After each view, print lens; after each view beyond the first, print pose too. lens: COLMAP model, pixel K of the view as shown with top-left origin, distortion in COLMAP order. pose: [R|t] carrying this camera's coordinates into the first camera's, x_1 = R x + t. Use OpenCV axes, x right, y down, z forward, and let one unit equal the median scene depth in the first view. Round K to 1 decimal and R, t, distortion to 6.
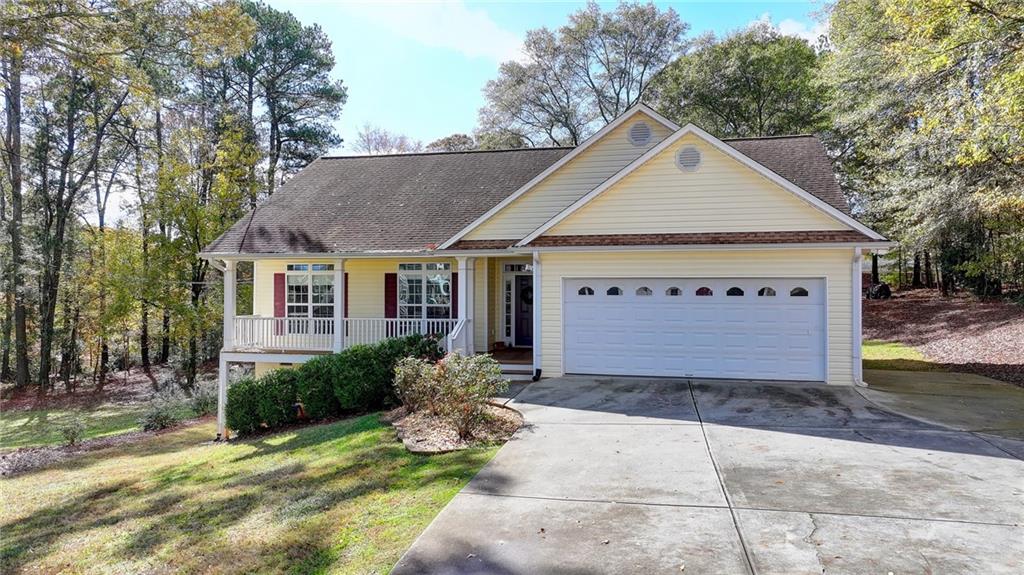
lens RADIAL K [[726.1, 0, 510.0], [0, 726.1, 283.0], [0, 0, 1]] dist [0.004130, 0.010892]
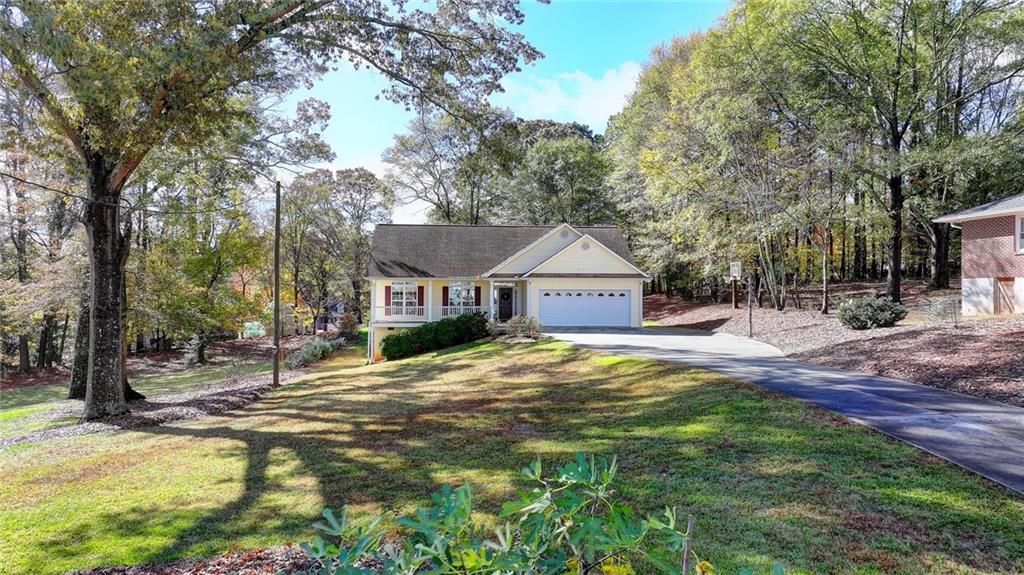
lens RADIAL K [[726.1, 0, 510.9], [0, 726.1, 289.2], [0, 0, 1]] dist [0.004130, 0.010892]
pose [[0.947876, 0.004182, 0.318612, -0.675728], [-0.004262, 0.999991, -0.000444, -0.004659], [-0.318611, -0.000937, 0.947885, -1.139685]]
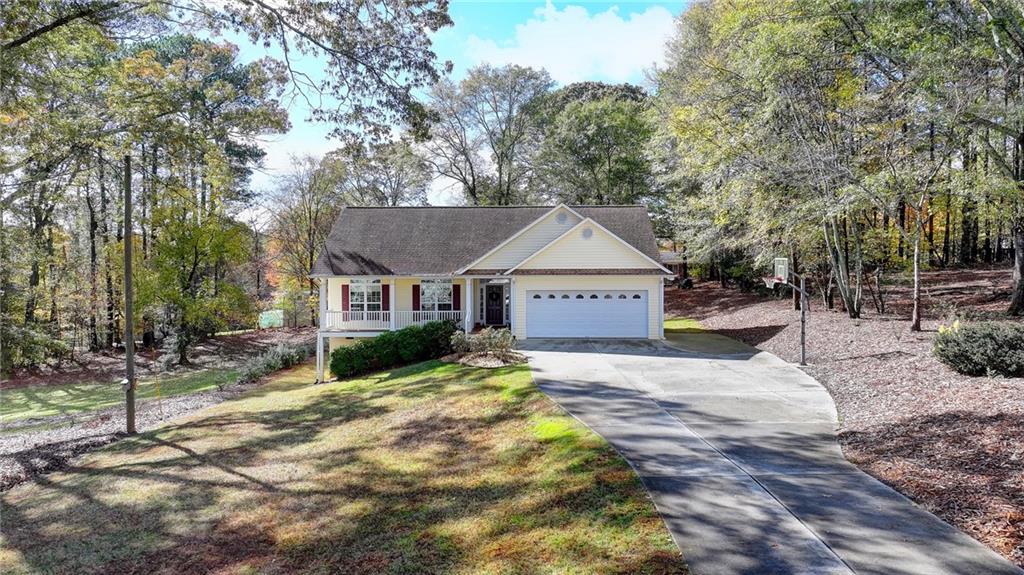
lens RADIAL K [[726.1, 0, 511.0], [0, 726.1, 288.7], [0, 0, 1]] dist [0.004130, 0.010892]
pose [[0.977375, -0.010235, 0.211264, -0.310589], [0.003003, 0.999399, 0.034525, -0.063859], [-0.211490, -0.033109, 0.976819, -0.754909]]
